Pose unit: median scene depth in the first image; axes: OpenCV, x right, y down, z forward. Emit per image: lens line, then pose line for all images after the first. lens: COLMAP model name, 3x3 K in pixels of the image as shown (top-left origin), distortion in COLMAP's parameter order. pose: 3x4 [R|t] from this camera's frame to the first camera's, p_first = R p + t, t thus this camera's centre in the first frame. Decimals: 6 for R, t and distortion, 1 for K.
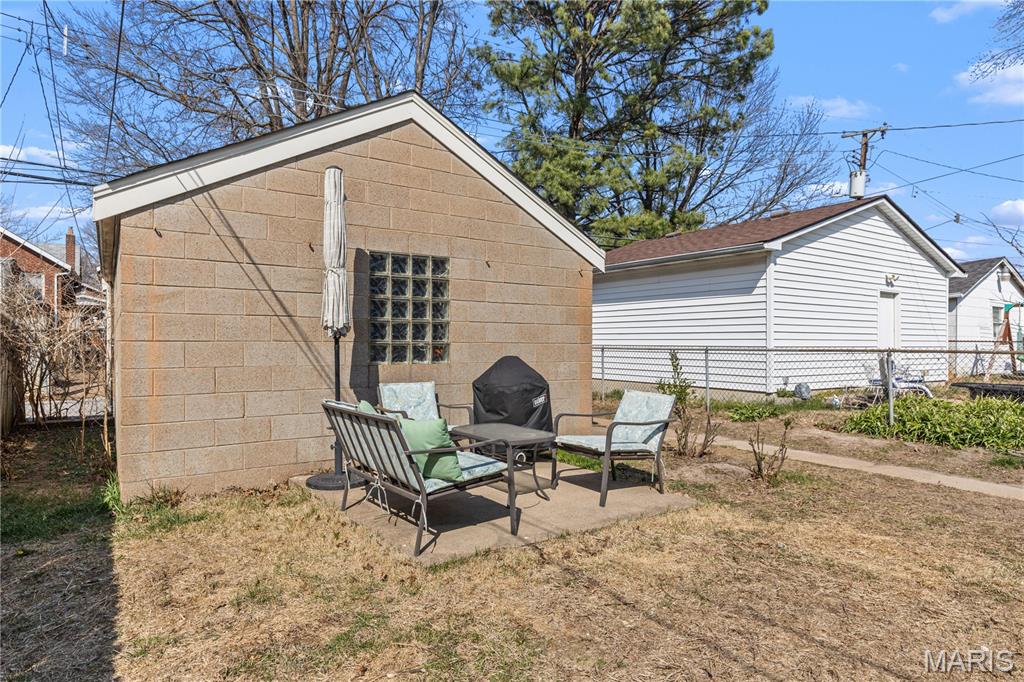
lens RADIAL K [[617.5, 0, 512.0], [0, 617.5, 341.0], [0, 0, 1]] dist [-0.001691, -0.000319]
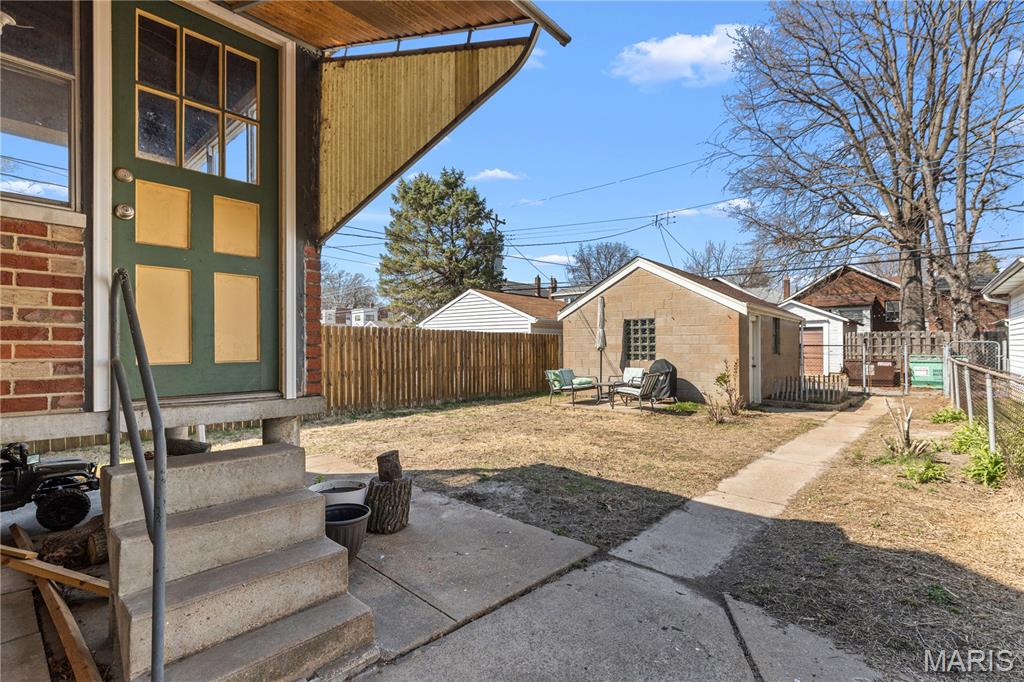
lens RADIAL K [[468.8, 0, 512.0], [0, 468.8, 341.0], [0, 0, 1]] dist [0.001605, 0.000211]
pose [[0.236396, -0.015390, -0.971535, 1.600484], [0.002894, 0.999881, -0.015135, -0.019012], [0.971653, 0.000766, 0.236412, 0.013844]]
